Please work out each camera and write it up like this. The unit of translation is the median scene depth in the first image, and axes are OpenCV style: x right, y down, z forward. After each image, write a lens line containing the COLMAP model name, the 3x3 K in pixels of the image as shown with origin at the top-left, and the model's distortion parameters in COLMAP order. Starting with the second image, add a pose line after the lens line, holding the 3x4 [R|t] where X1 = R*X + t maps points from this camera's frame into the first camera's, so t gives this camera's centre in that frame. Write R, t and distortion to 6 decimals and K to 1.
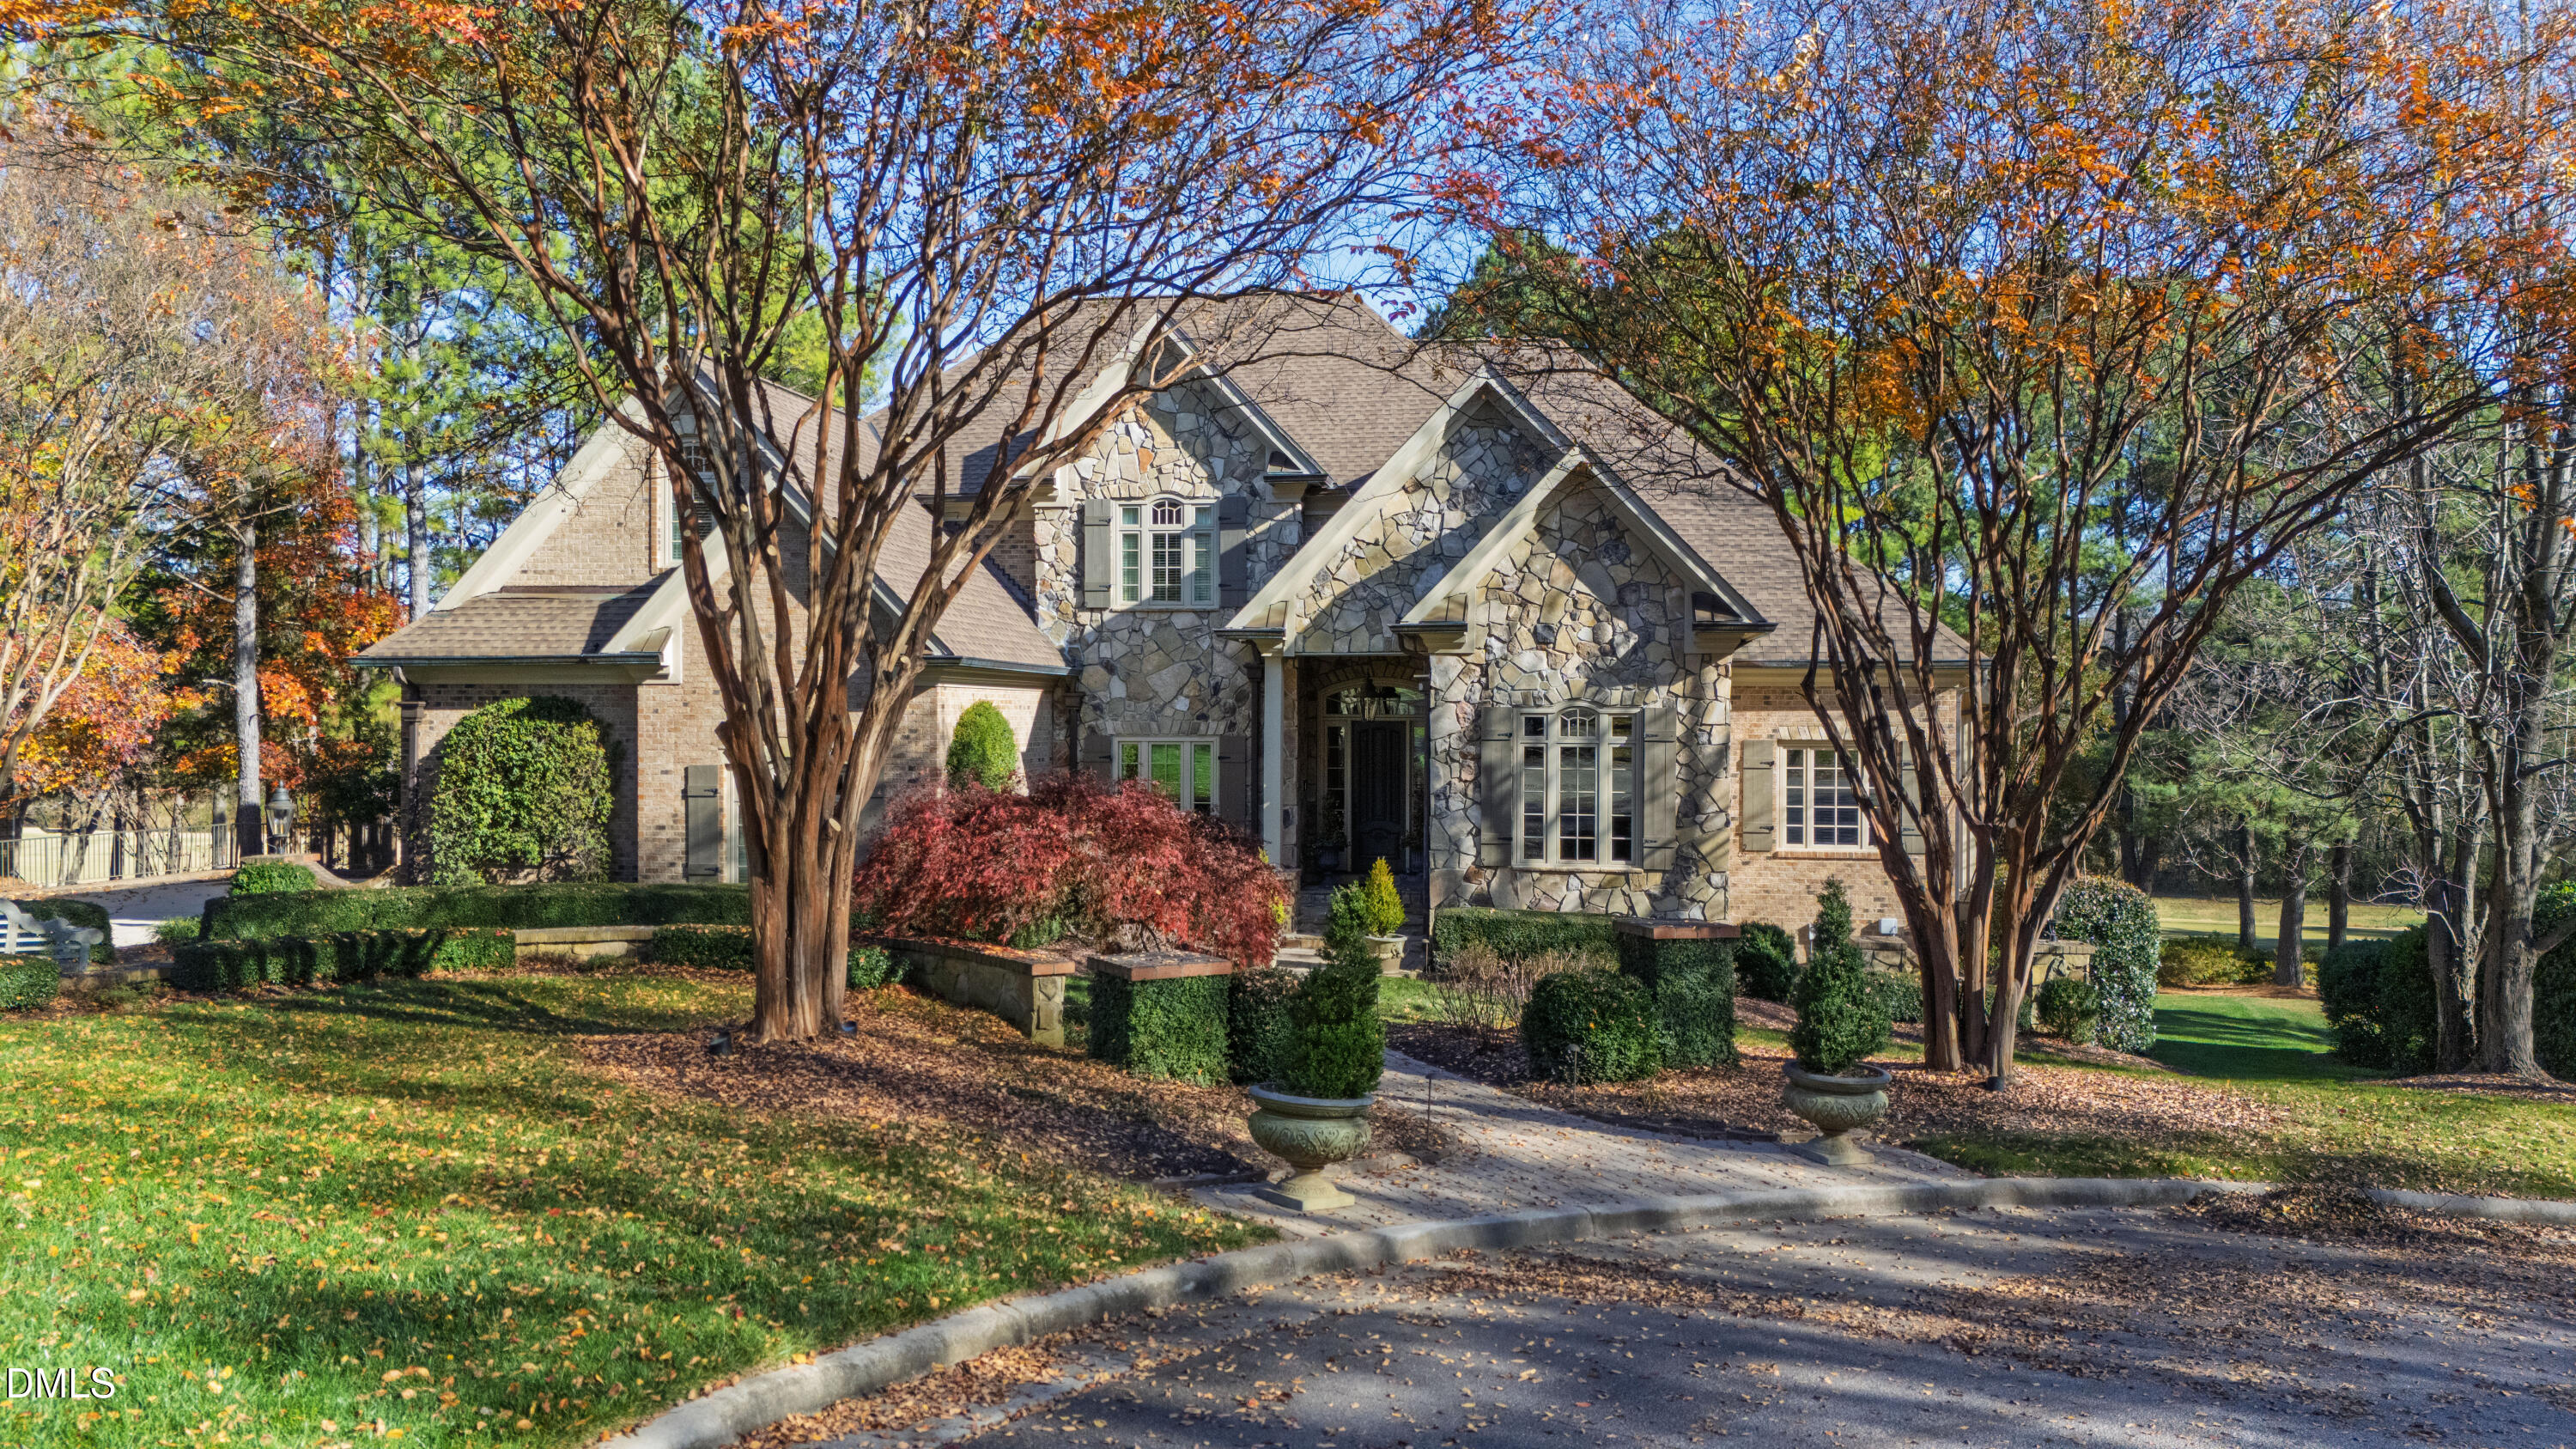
lens RADIAL K [[1892.6, 0, 1300.8], [0, 1892.6, 727.1], [0, 0, 1]] dist [0.083459, -0.038425]
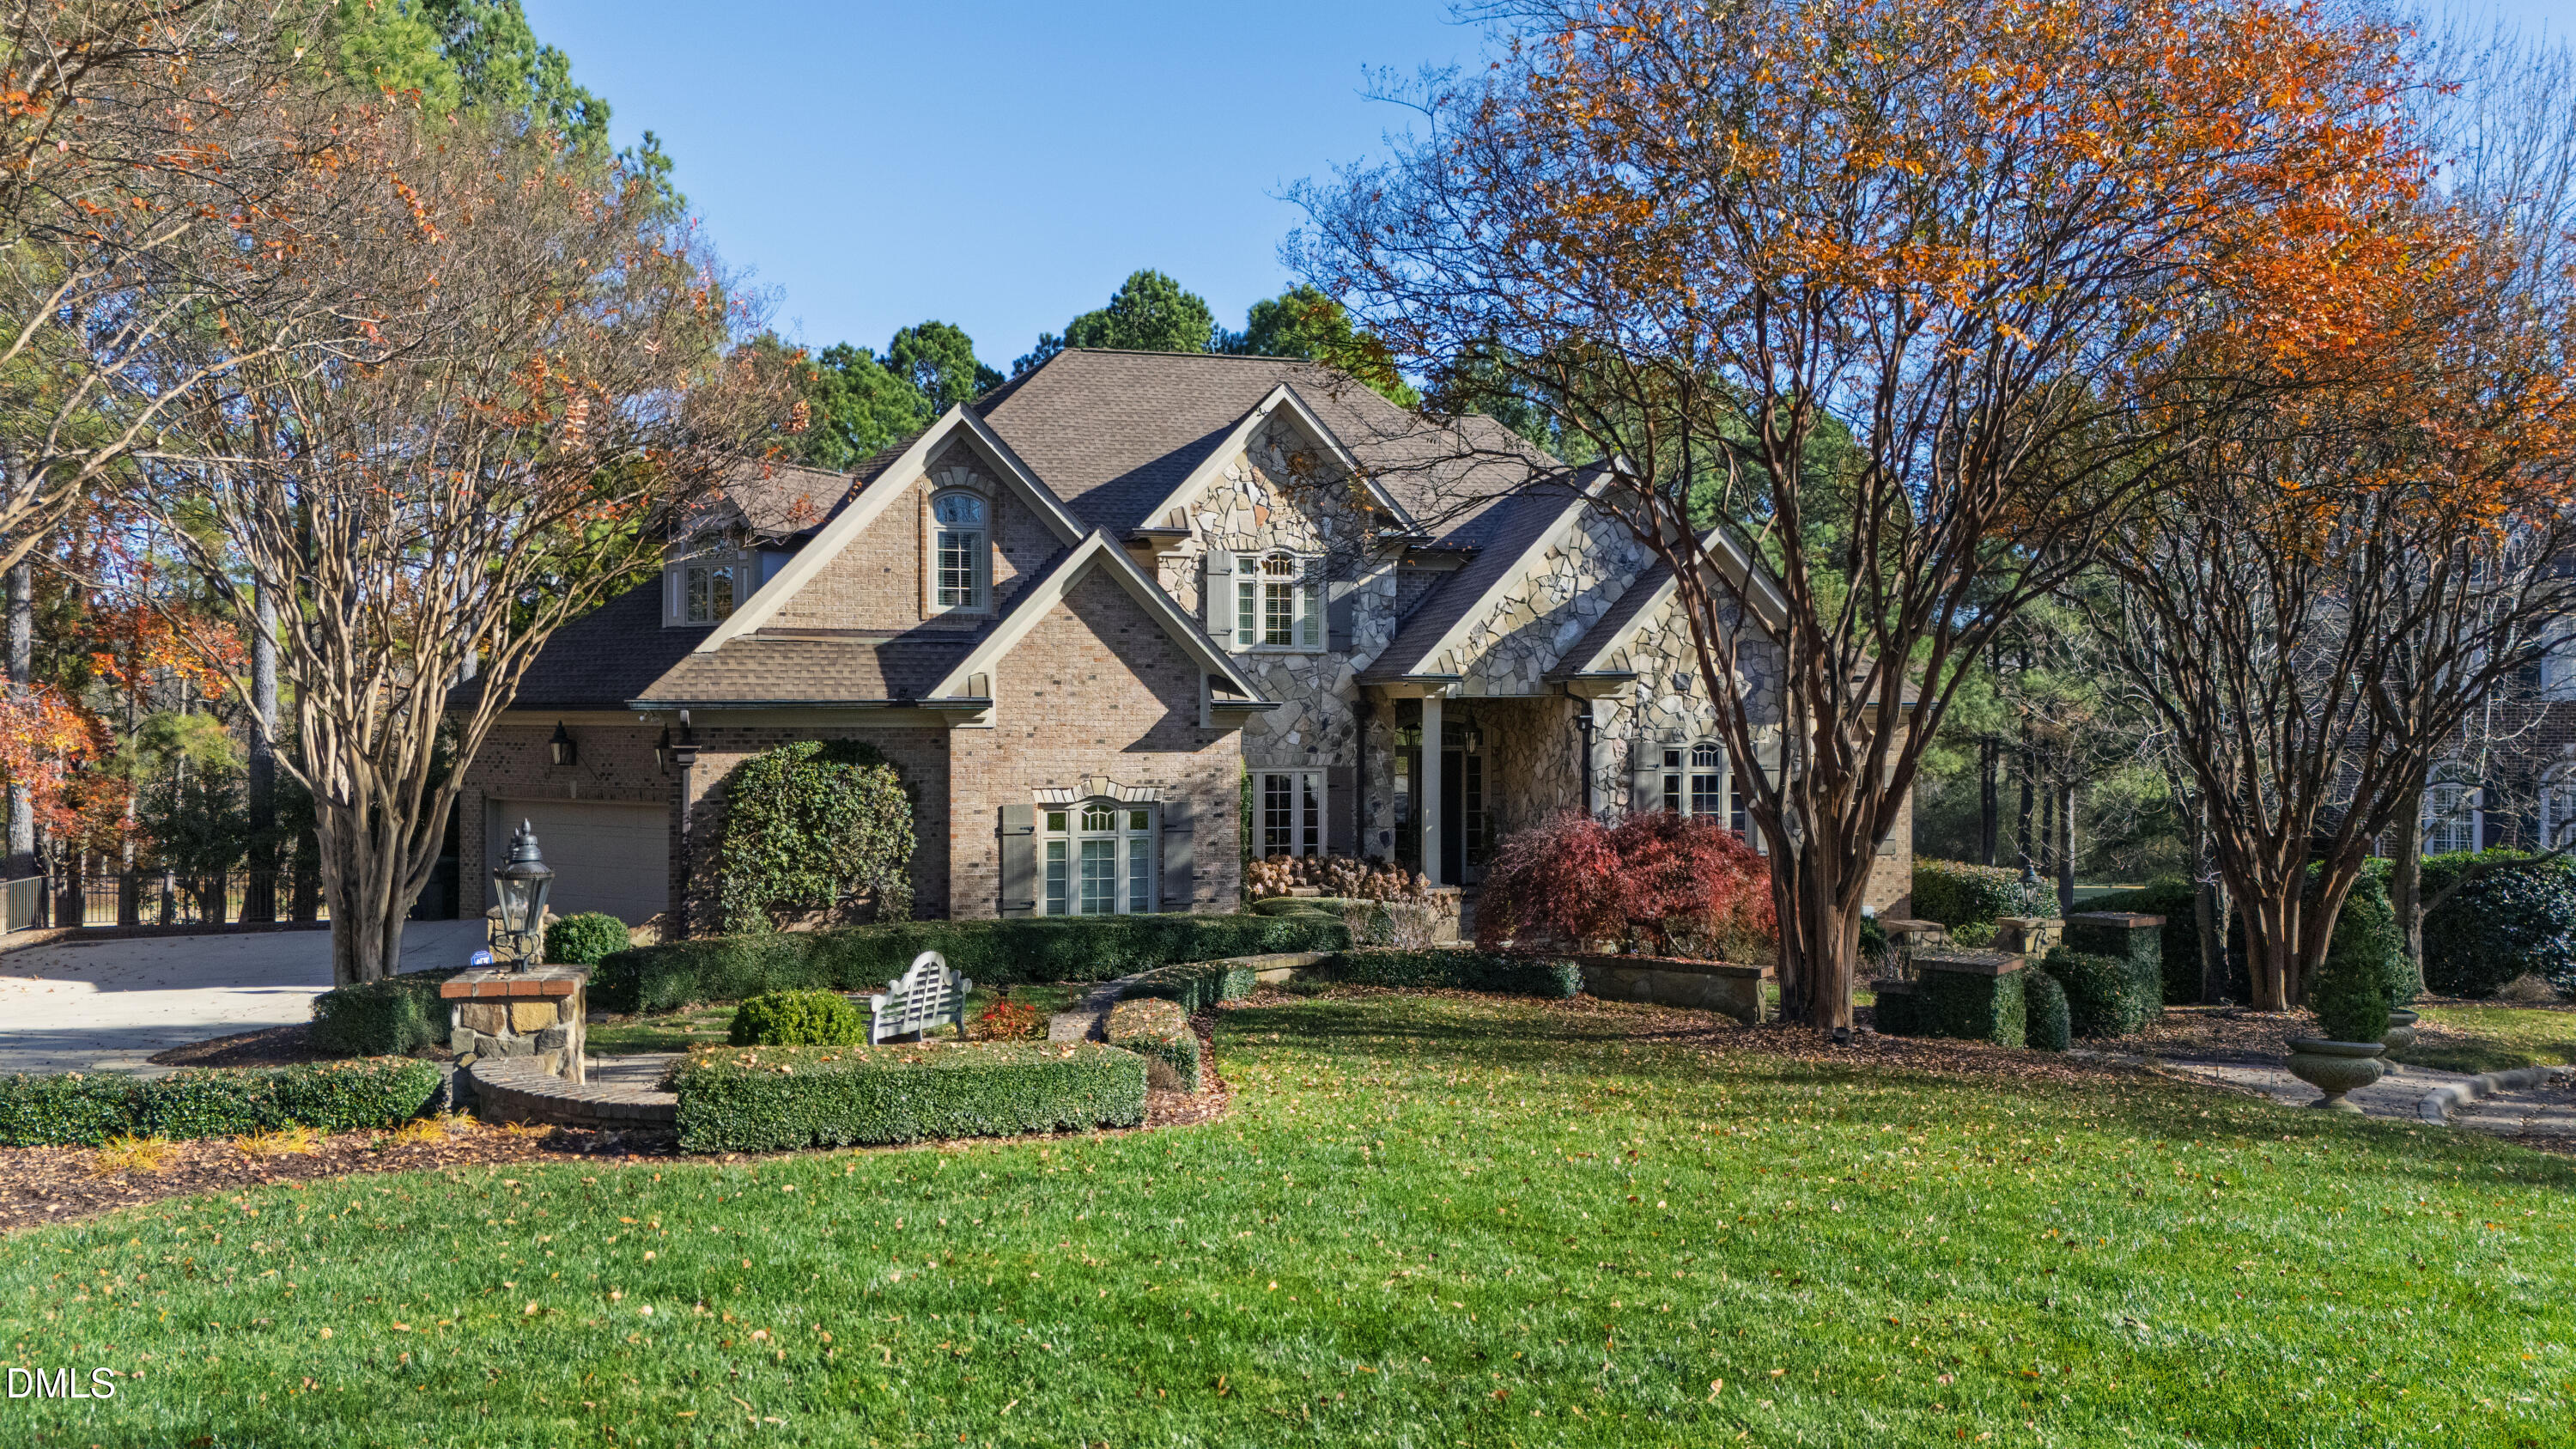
lens RADIAL K [[1892.6, 0, 1303.3], [0, 1892.6, 735.5], [0, 0, 1]] dist [0.083459, -0.038425]
pose [[0.922156, -0.006062, 0.386770, -0.558936], [0.004999, 0.999980, 0.003756, -0.020735], [-0.386785, -0.001530, 0.922169, -0.022161]]
